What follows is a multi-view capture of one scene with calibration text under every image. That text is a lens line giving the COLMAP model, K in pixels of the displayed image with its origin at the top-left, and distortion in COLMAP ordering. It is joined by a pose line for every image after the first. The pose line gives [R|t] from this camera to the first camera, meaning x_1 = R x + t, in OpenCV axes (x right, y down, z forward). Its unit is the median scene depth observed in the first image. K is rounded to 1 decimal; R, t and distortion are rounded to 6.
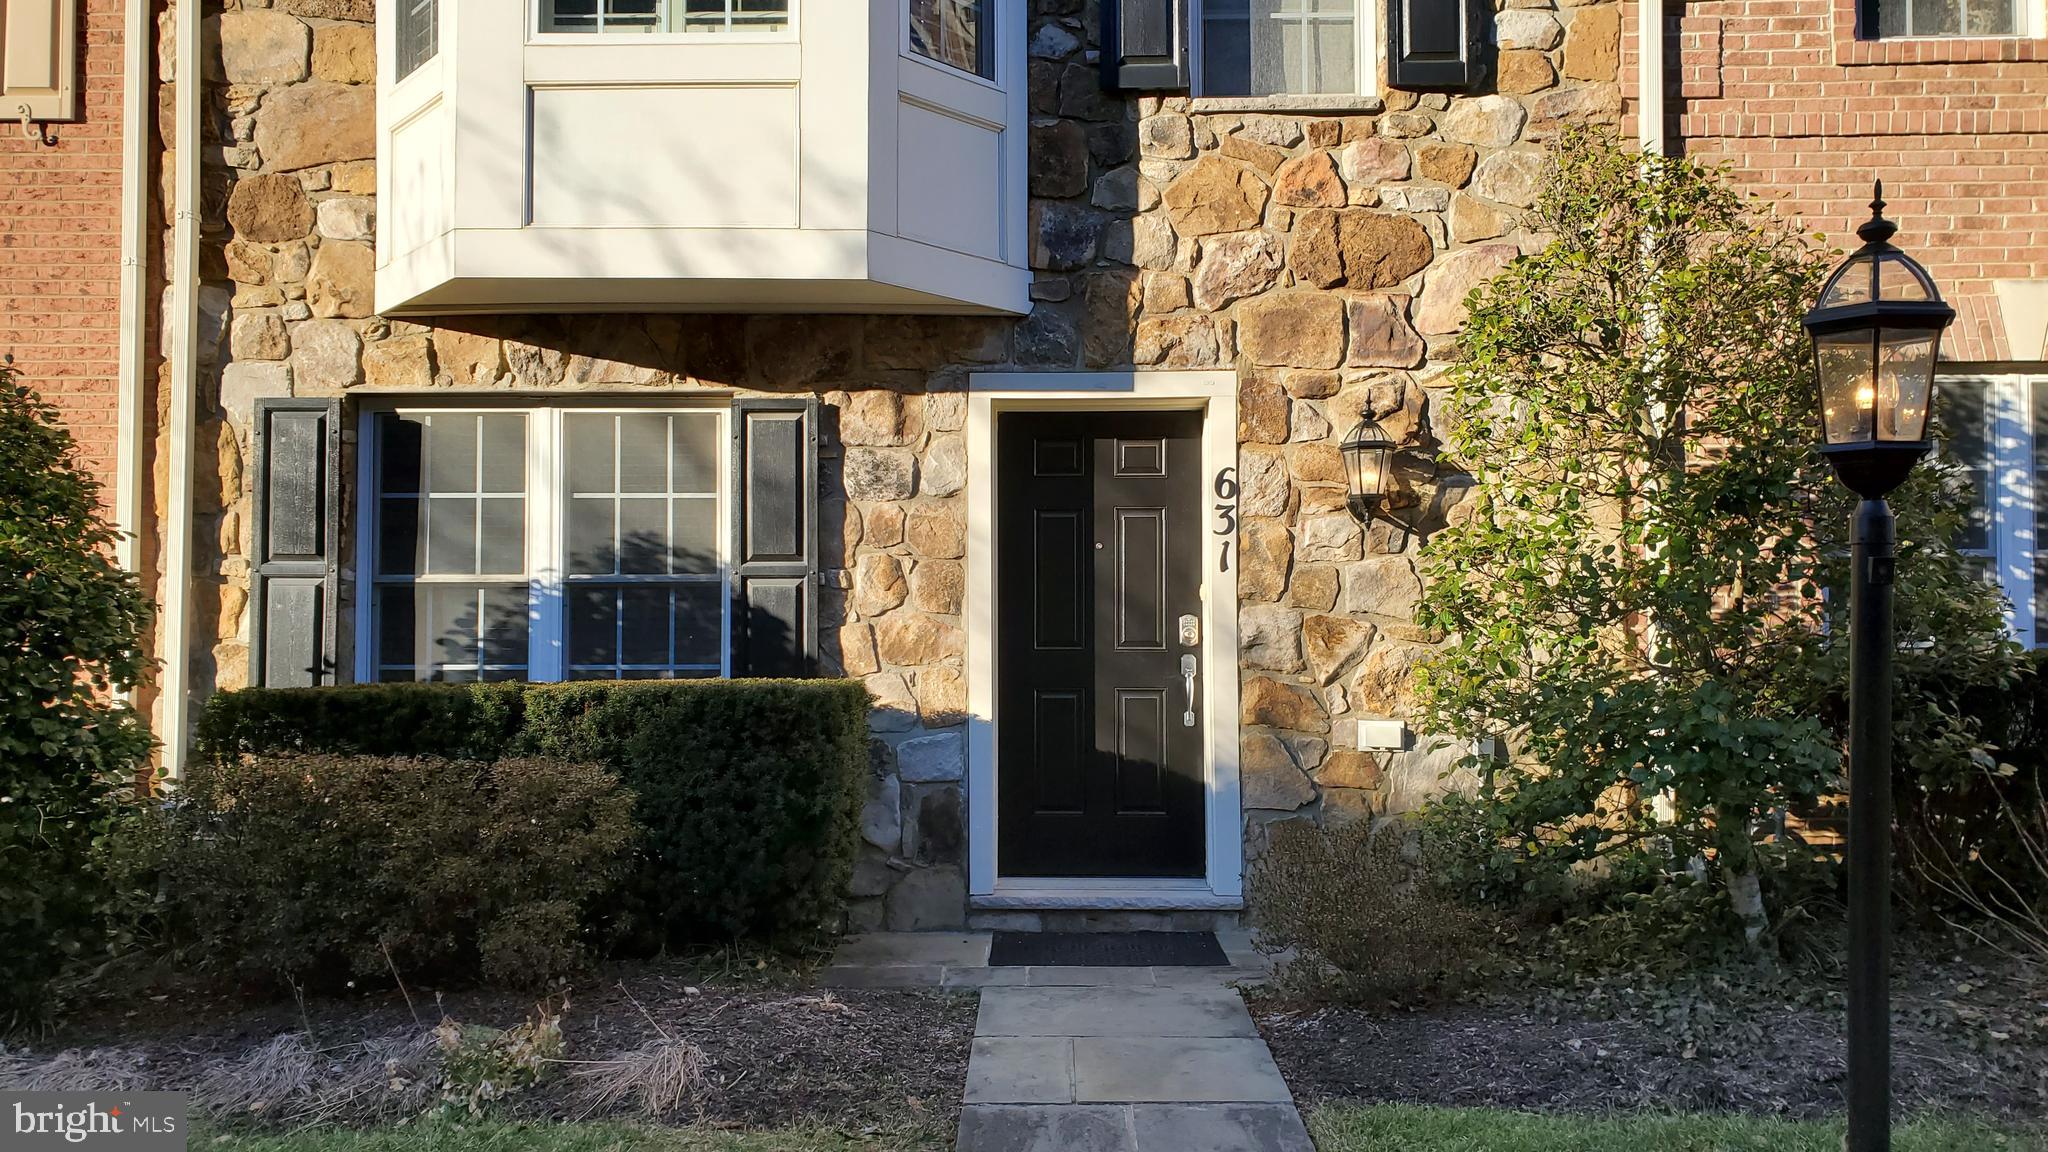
lens RADIAL K [[1558.2, 0, 1025.3], [0, 1558.2, 577.6], [0, 0, 1]] dist [-0.009752, -0.005066]
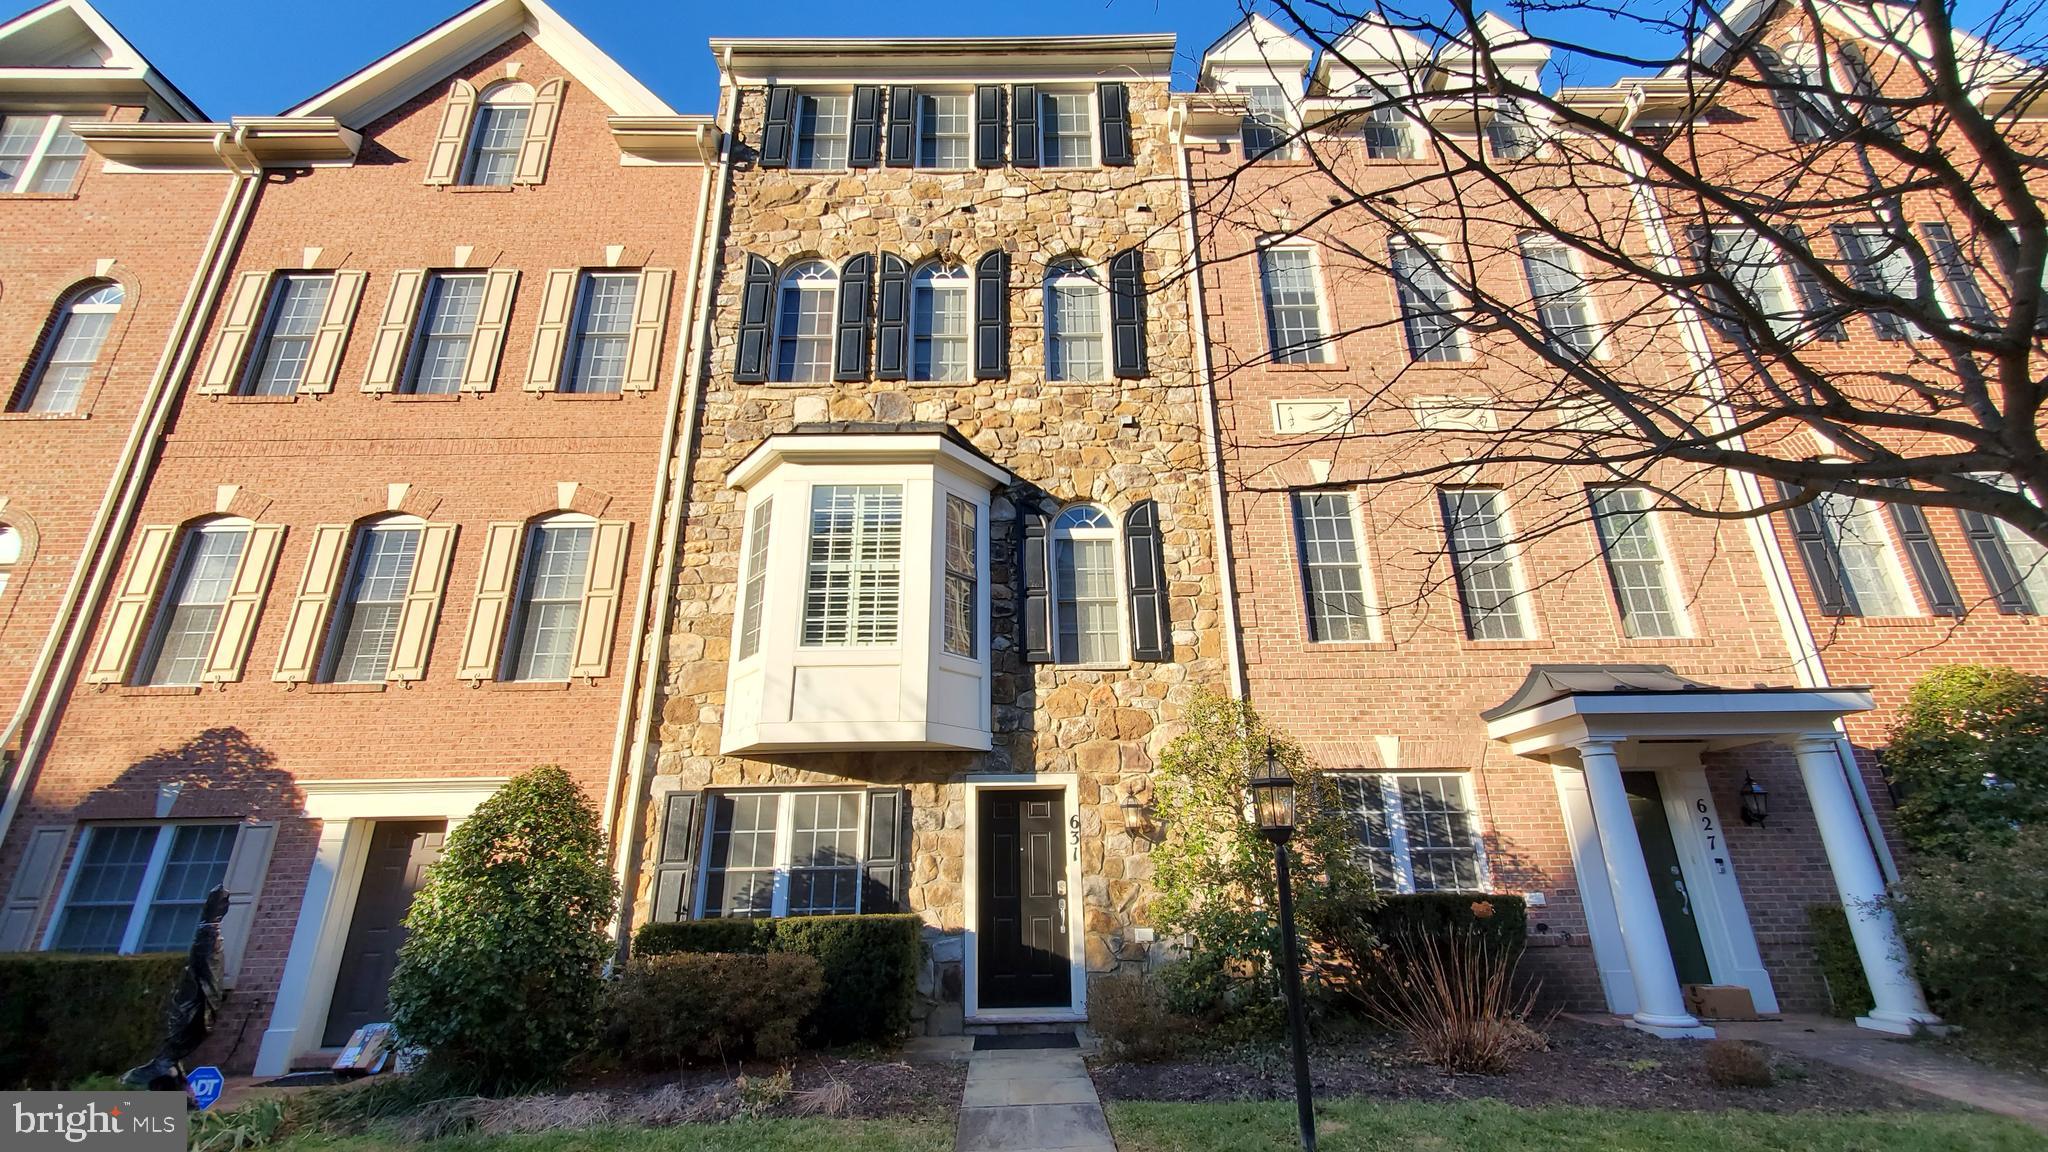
lens RADIAL K [[816.2, 0, 1025.3], [0, 816.2, 583.9], [0, 0, 1]] dist [-0.001265, -0.000148]
pose [[0.999314, -0.002564, 0.036932, 0.009305], [0.013613, 0.953161, -0.302157, -0.032416], [-0.034428, 0.302452, 0.952543, -0.304703]]
